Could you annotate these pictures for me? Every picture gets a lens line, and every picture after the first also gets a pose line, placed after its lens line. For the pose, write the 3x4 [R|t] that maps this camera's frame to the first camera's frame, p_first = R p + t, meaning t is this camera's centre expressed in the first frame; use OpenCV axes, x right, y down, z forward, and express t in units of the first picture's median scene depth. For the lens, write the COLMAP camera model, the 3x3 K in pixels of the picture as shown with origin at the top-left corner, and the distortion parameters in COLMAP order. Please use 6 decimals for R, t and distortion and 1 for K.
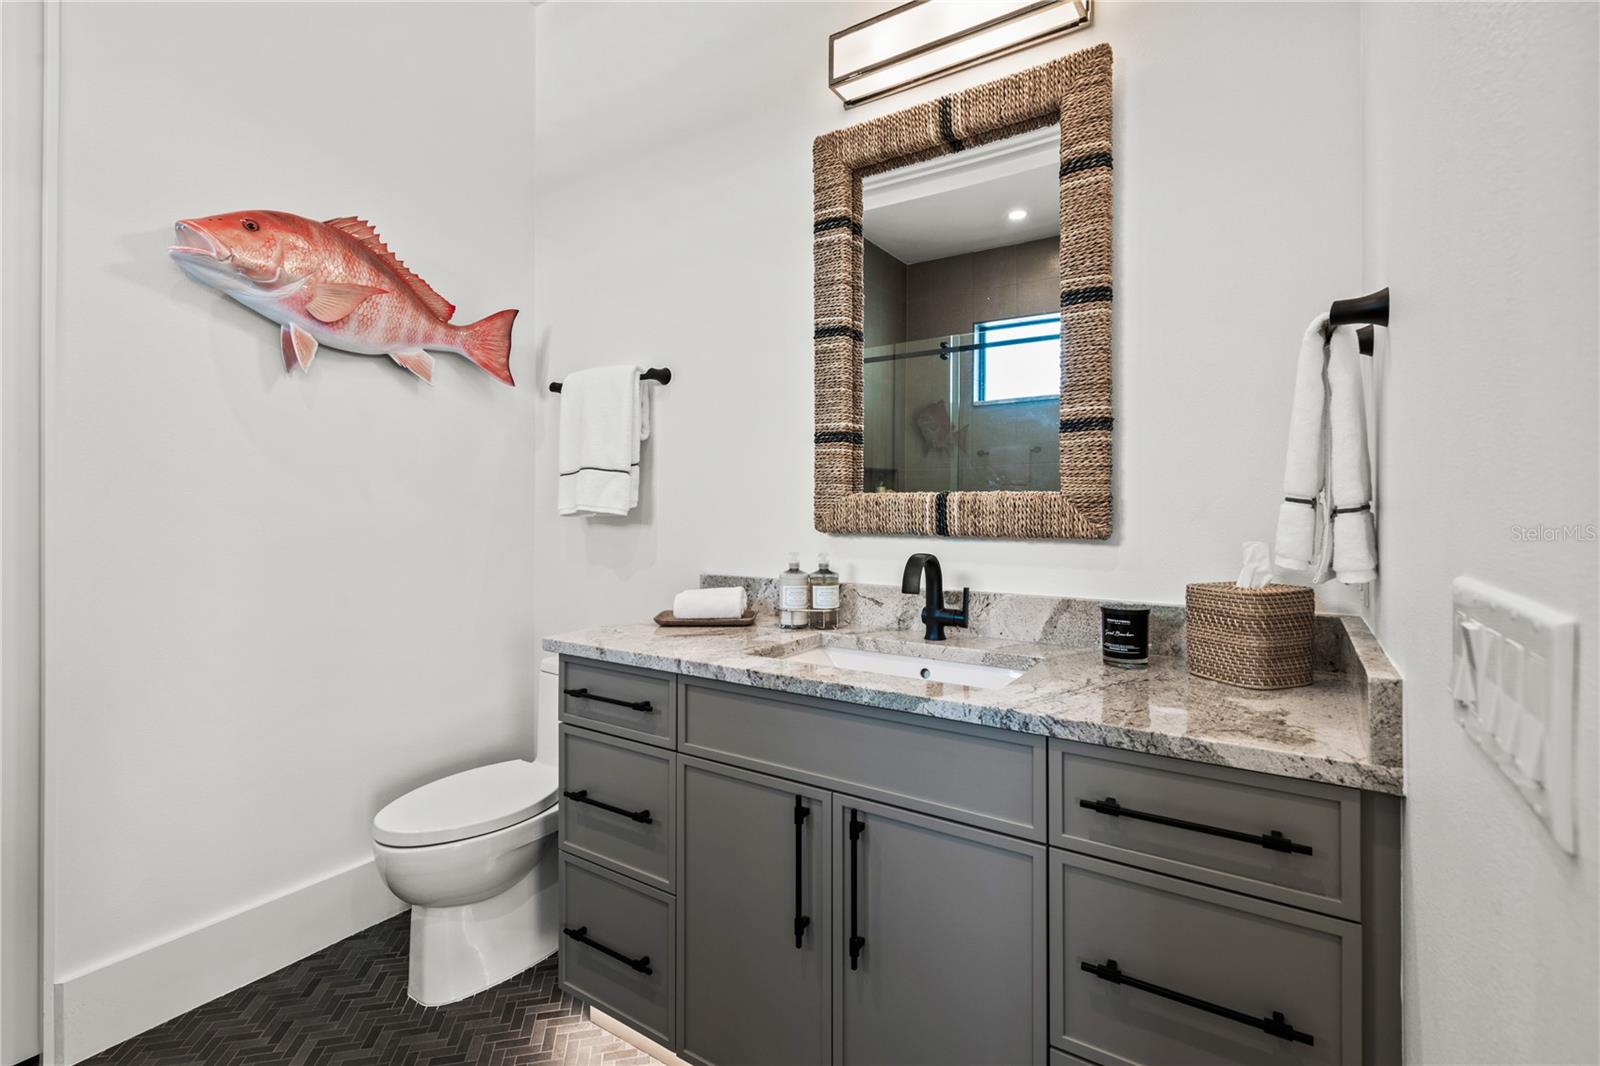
lens RADIAL K [[722.4, 0, 801.3], [0, 722.4, 527.6], [0, 0, 1]] dist [0.010490, 0.000289]
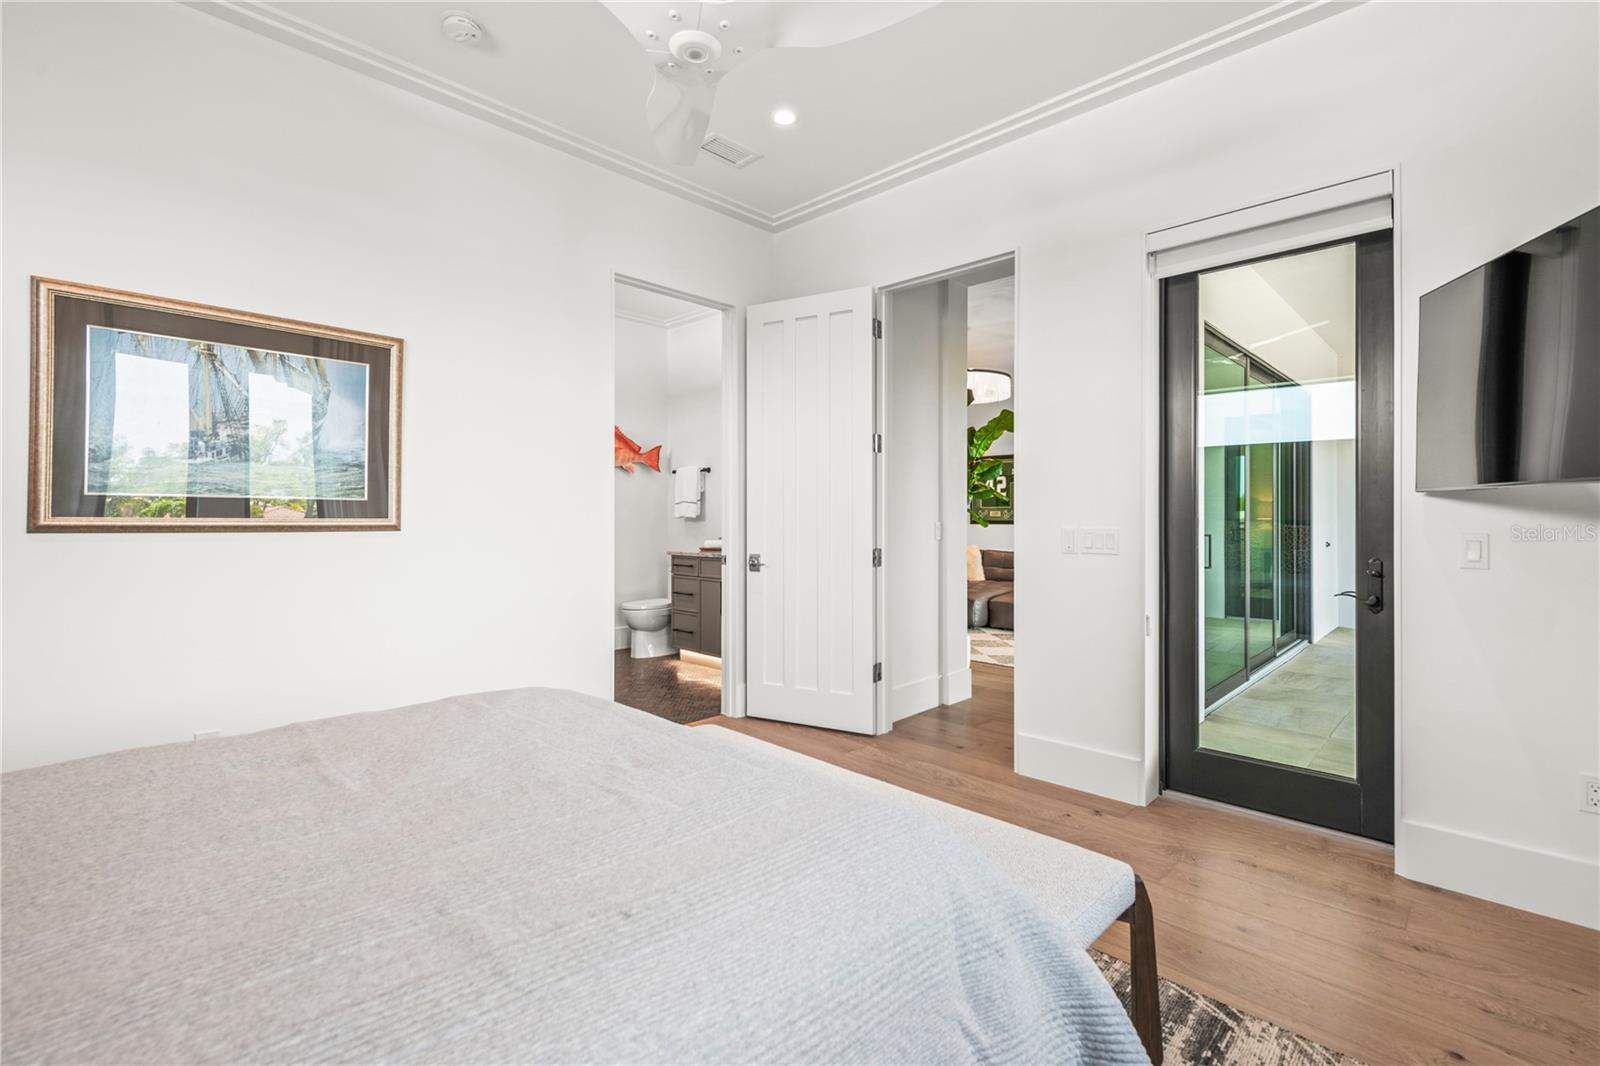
lens RADIAL K [[722.4, 0, 800.8], [0, 722.4, 528.6], [0, 0, 1]] dist [0.010490, 0.000289]
pose [[0.982554, -0.000494, -0.185976, 0.672765], [-0.000984, 0.999969, -0.007855, 0.046786], [0.185974, 0.007901, 0.982523, -1.681490]]
